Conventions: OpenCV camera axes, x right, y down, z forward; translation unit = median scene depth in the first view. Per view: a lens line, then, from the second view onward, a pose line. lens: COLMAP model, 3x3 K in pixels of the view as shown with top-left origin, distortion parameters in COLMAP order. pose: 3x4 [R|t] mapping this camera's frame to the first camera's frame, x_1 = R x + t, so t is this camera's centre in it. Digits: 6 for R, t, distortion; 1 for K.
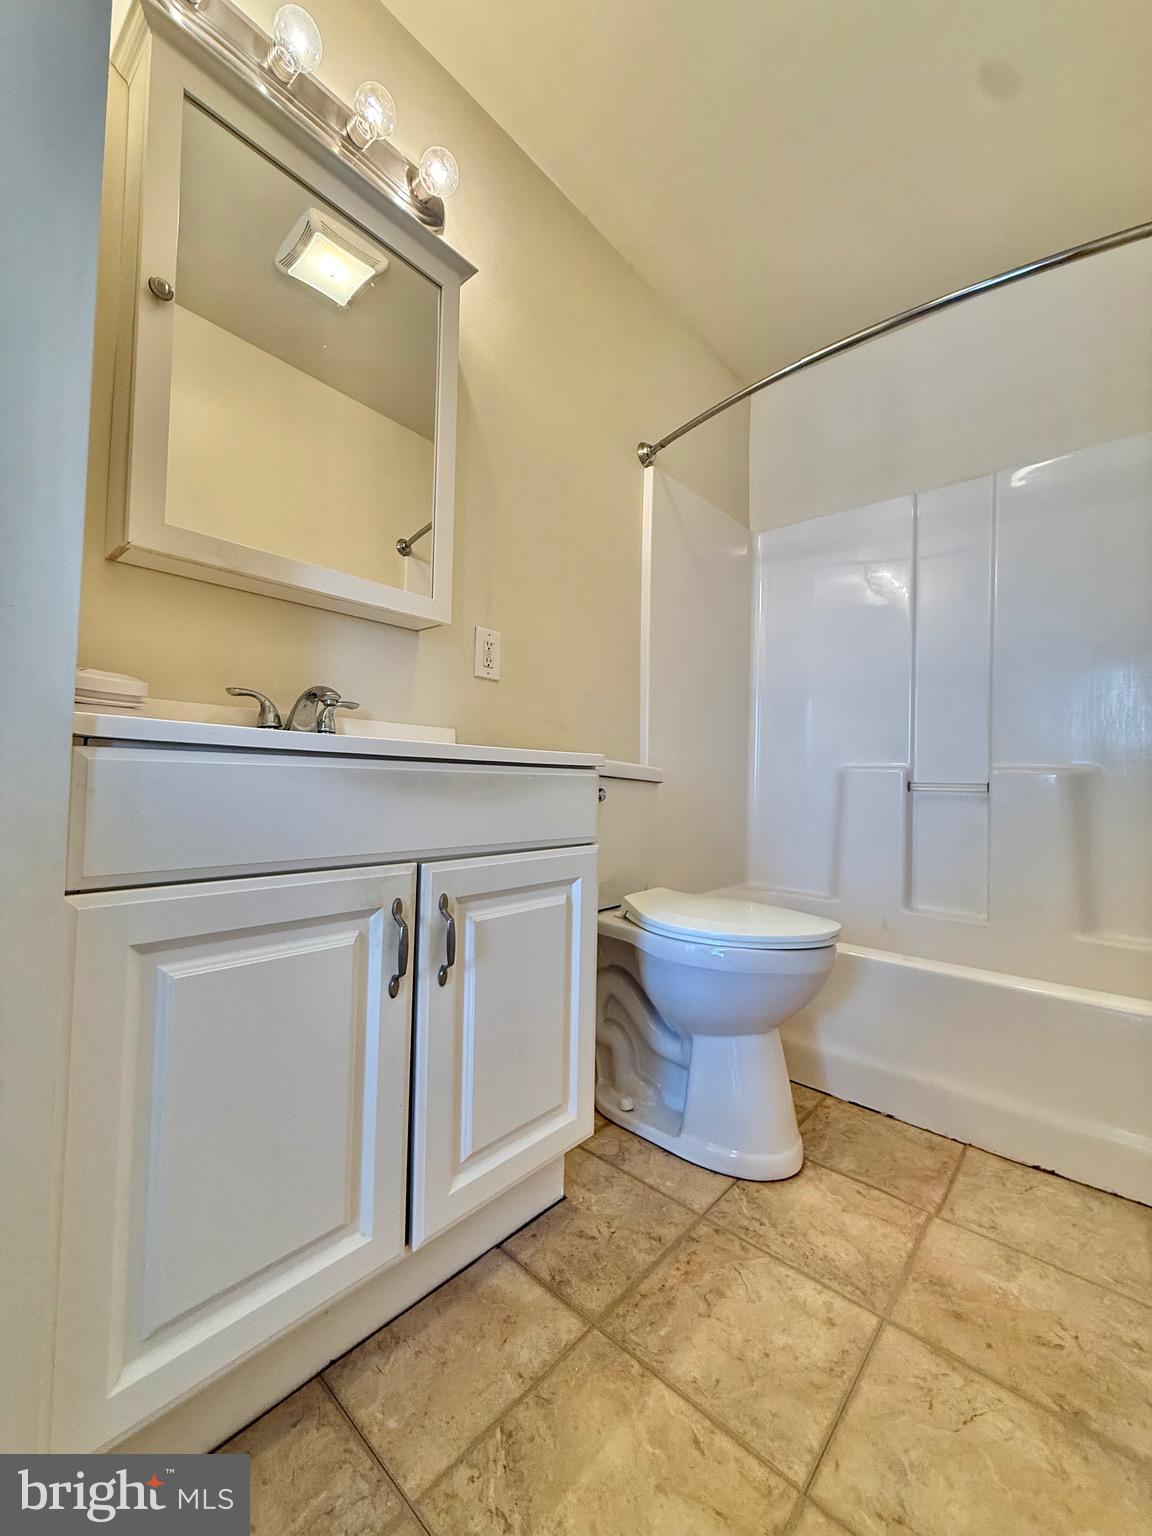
lens RADIAL K [[616.2, 0, 579.4], [0, 616.2, 765.5], [0, 0, 1]] dist [-0.000137, 0.000310]
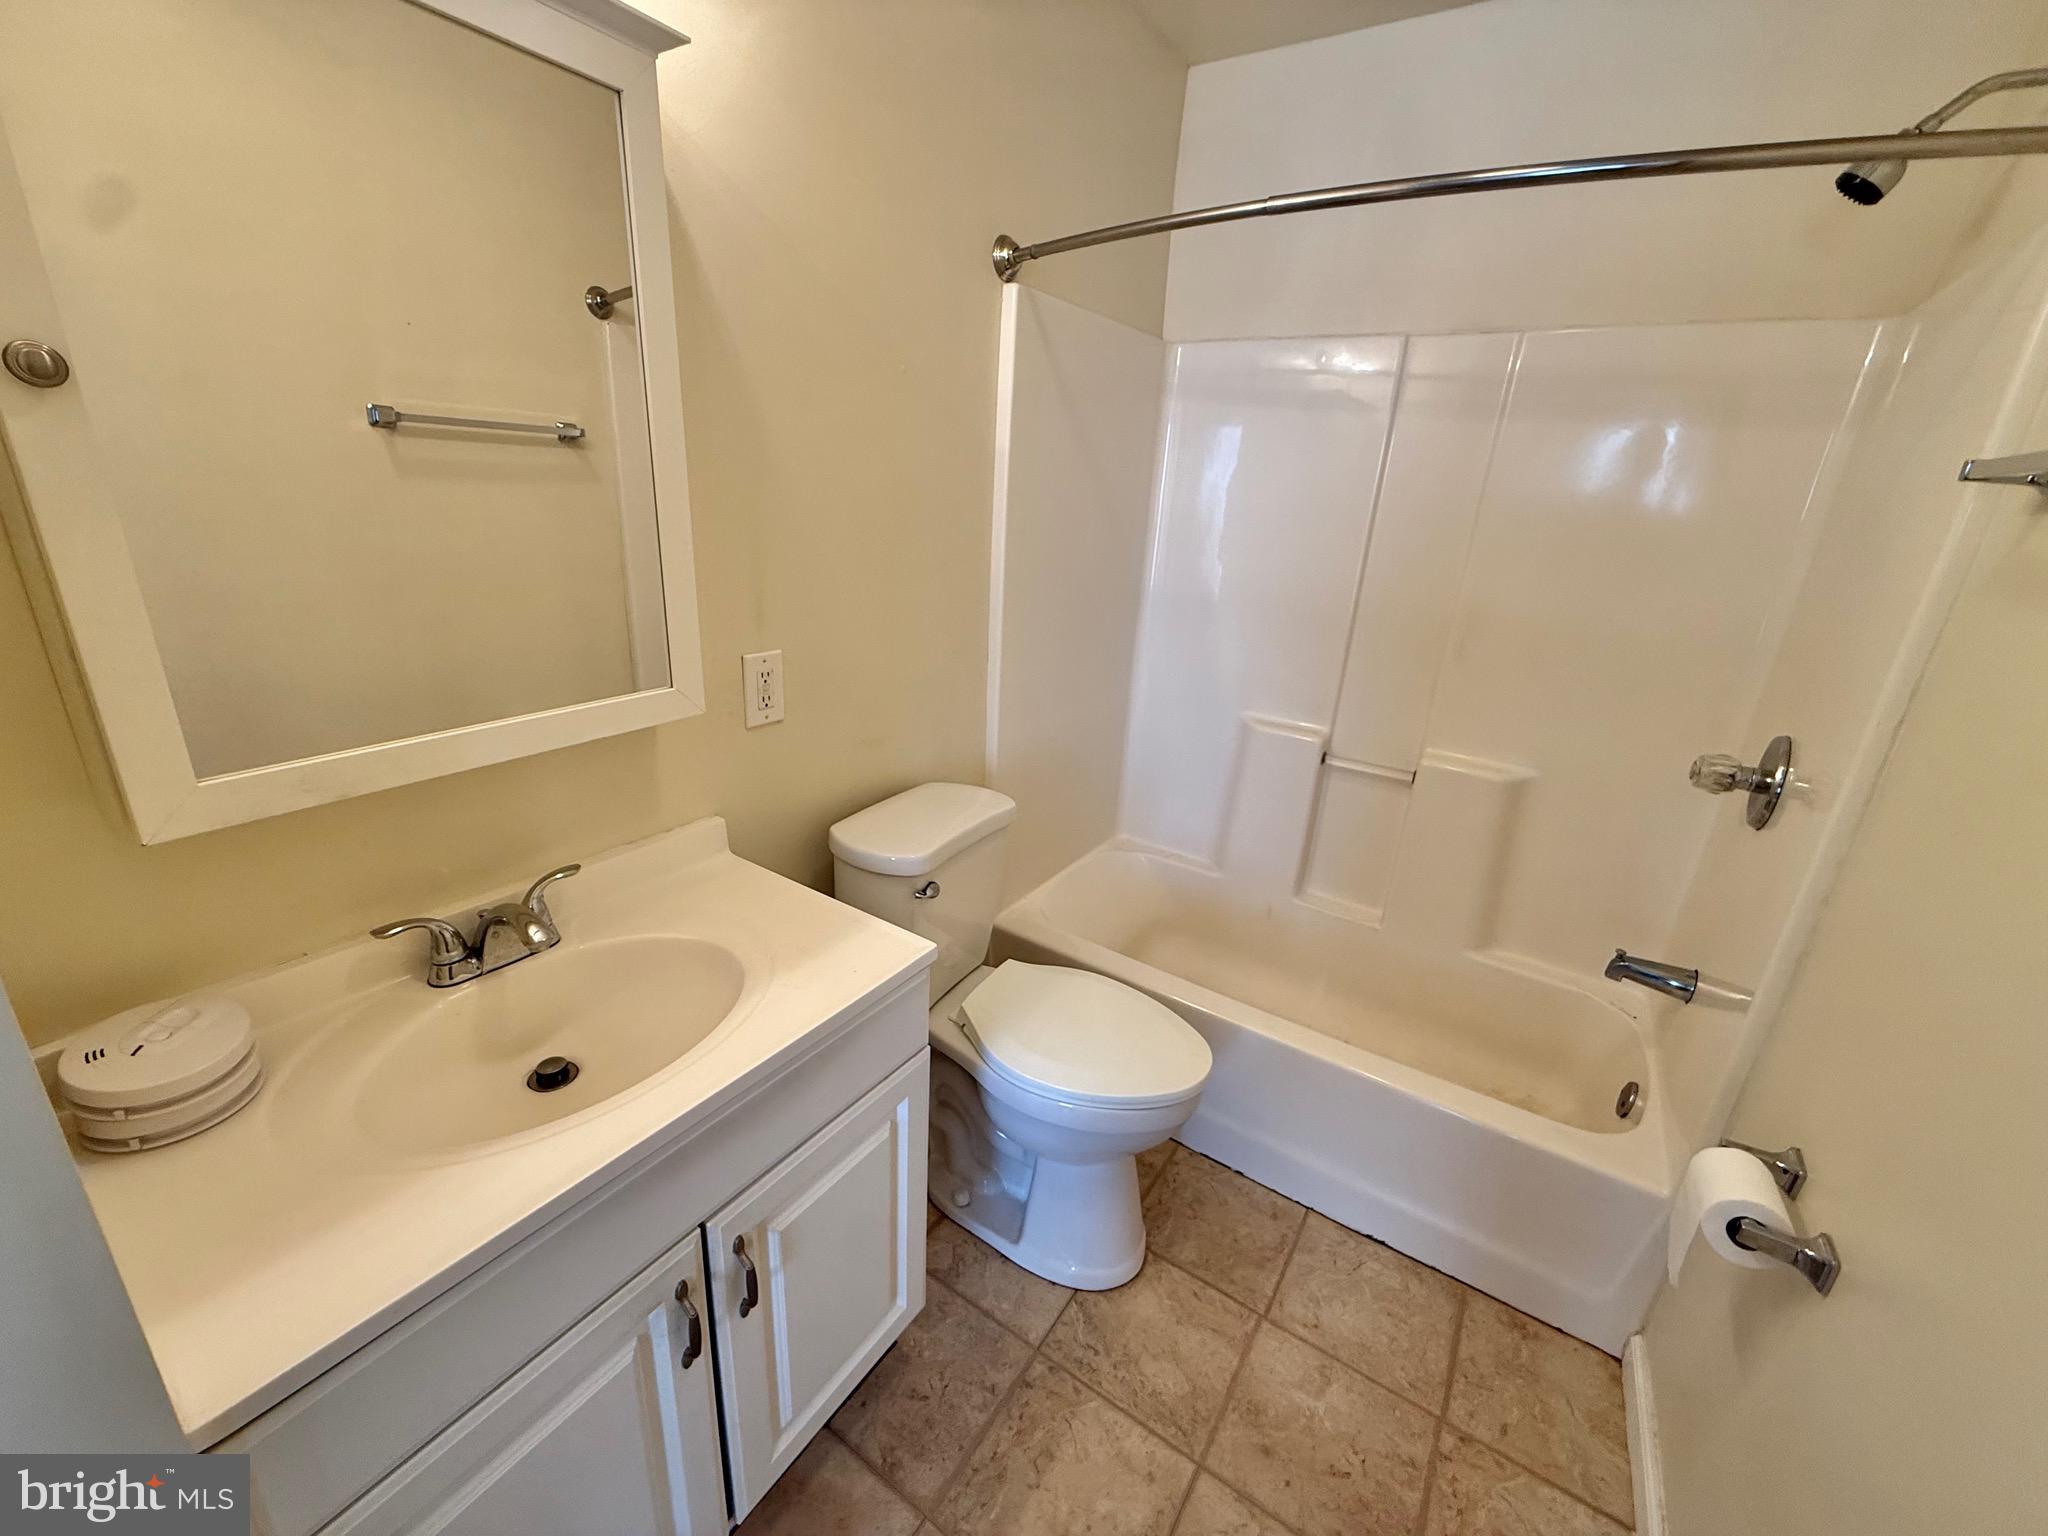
lens RADIAL K [[821.6, 0, 1019.7], [0, 821.6, 768.2], [0, 0, 1]] dist [-0.000137, 0.000310]
pose [[0.990697, -0.014830, 0.135275, 0.008678], [-0.035282, 0.932065, 0.360570, -0.615695], [-0.131432, -0.361988, 0.922871, 0.137745]]
